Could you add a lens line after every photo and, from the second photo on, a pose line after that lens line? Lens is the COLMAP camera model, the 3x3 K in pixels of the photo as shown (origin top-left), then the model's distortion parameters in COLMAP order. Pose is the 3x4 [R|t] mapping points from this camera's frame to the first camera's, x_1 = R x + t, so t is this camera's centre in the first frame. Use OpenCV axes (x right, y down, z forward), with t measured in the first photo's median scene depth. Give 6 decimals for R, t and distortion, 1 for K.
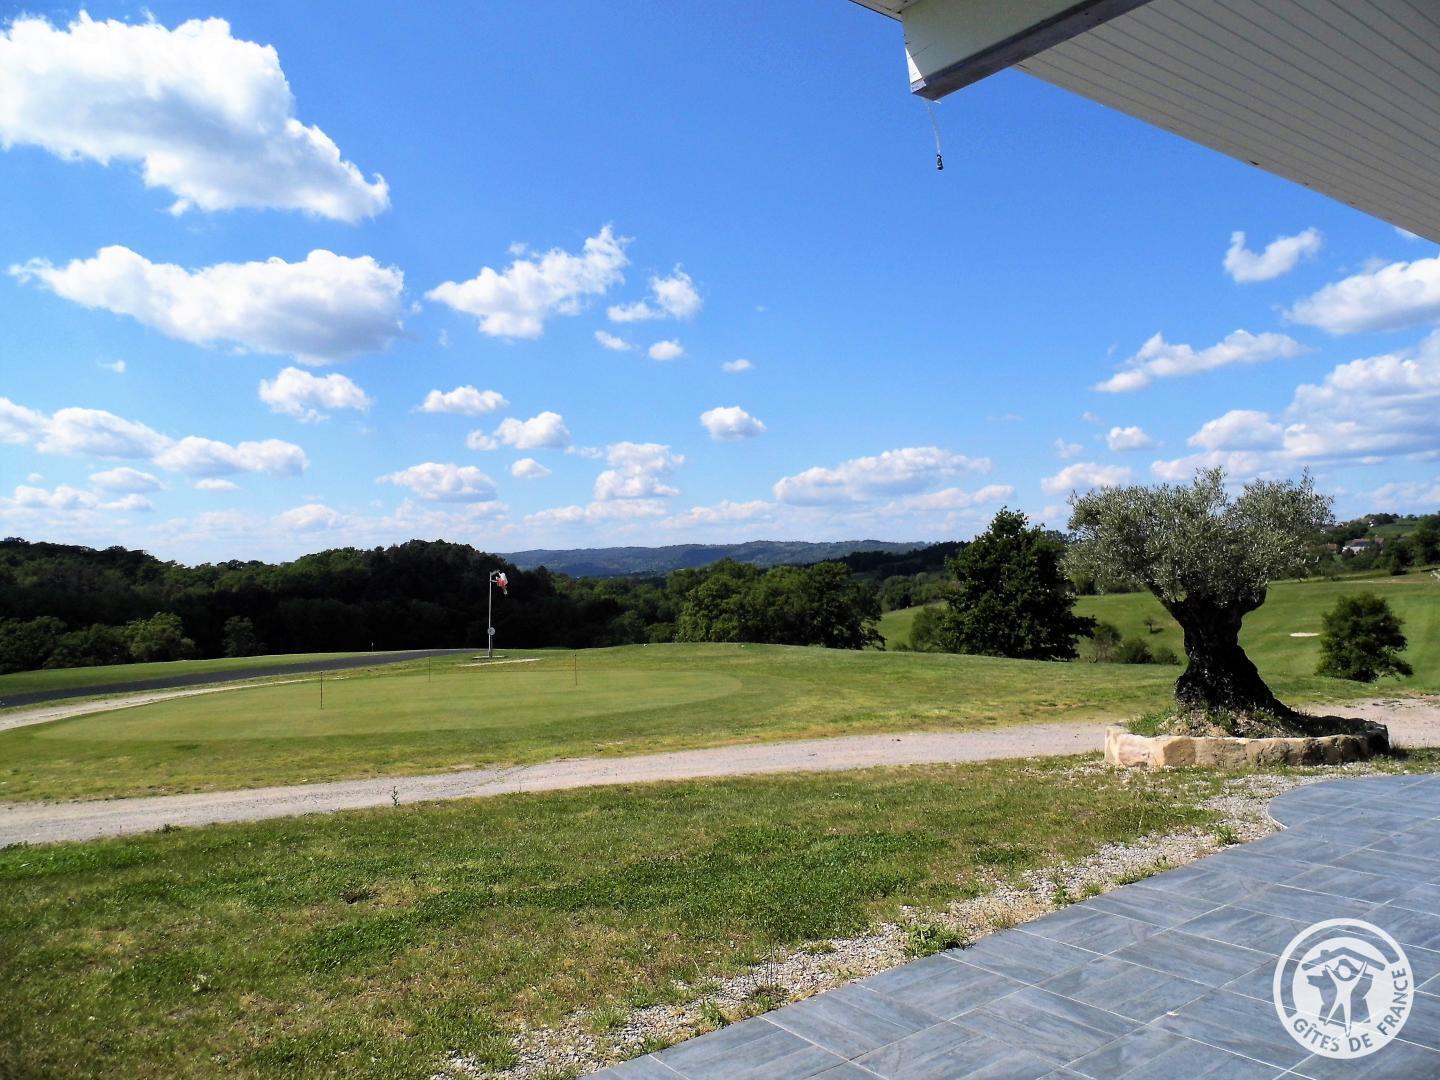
lens RADIAL K [[1053.3, 0, 714.0], [0, 1053.3, 571.6], [0, 0, 1]] dist [-0.014215, -0.001066]
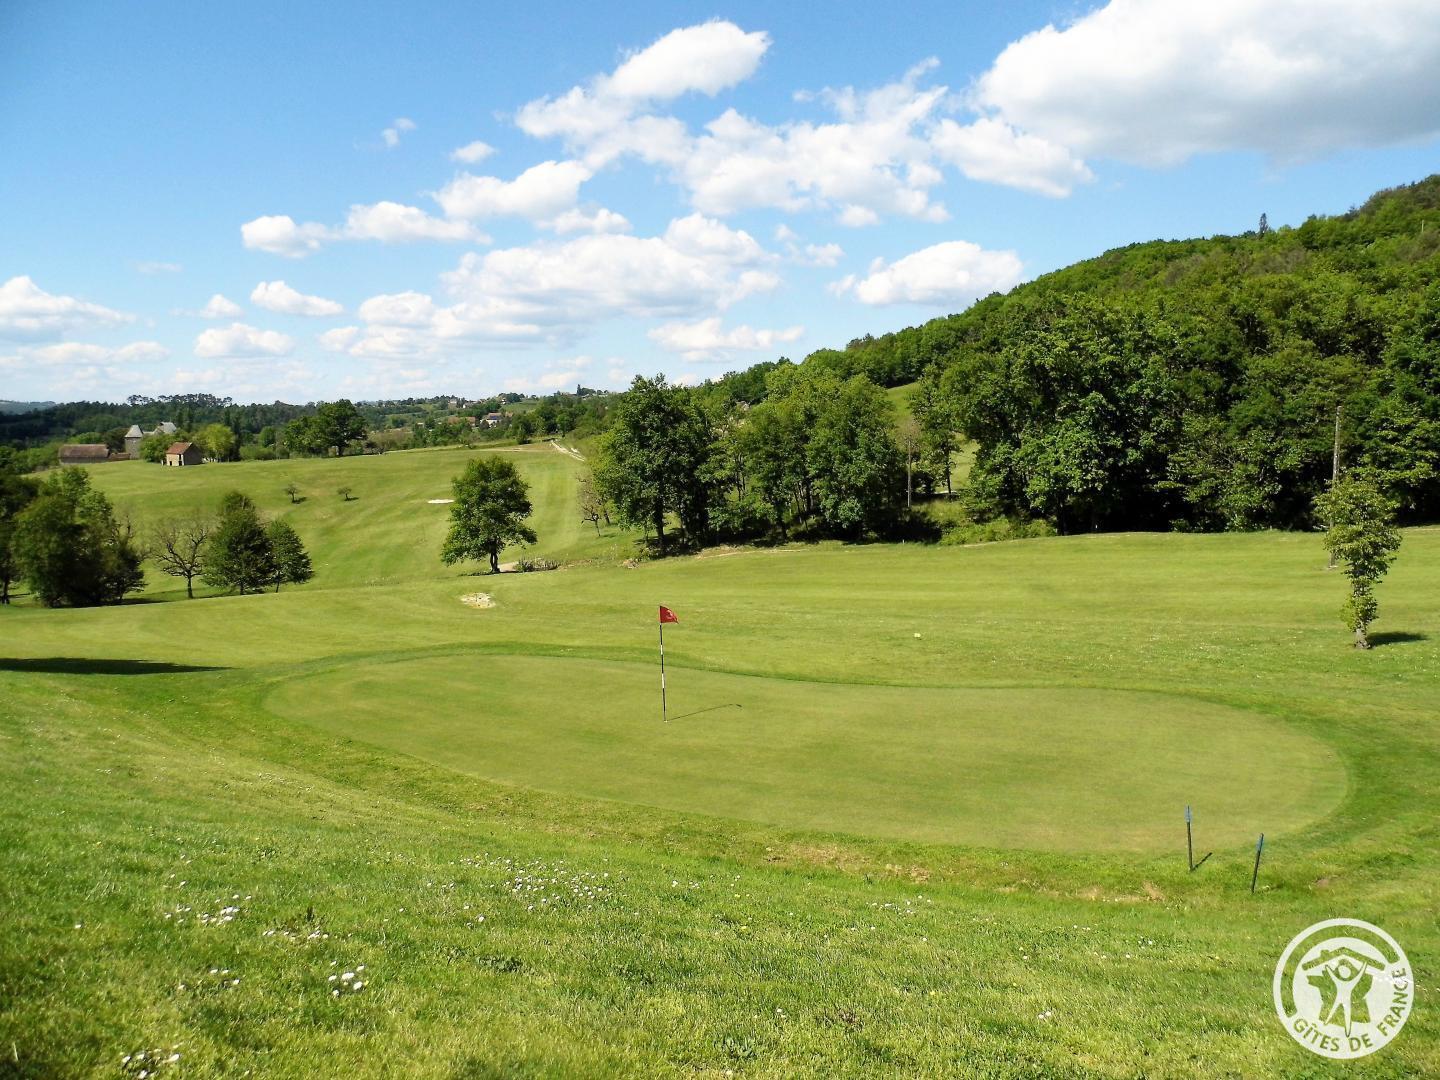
lens RADIAL K [[1053.3, 0, 712.3], [0, 1053.3, 537.3], [0, 0, 1]] dist [-0.014215, -0.001066]
pose [[0.727942, -0.043564, 0.684254, 0.064765], [-0.018992, 0.996315, 0.083637, 0.005776], [-0.685376, -0.073878, 0.724432, 0.099238]]
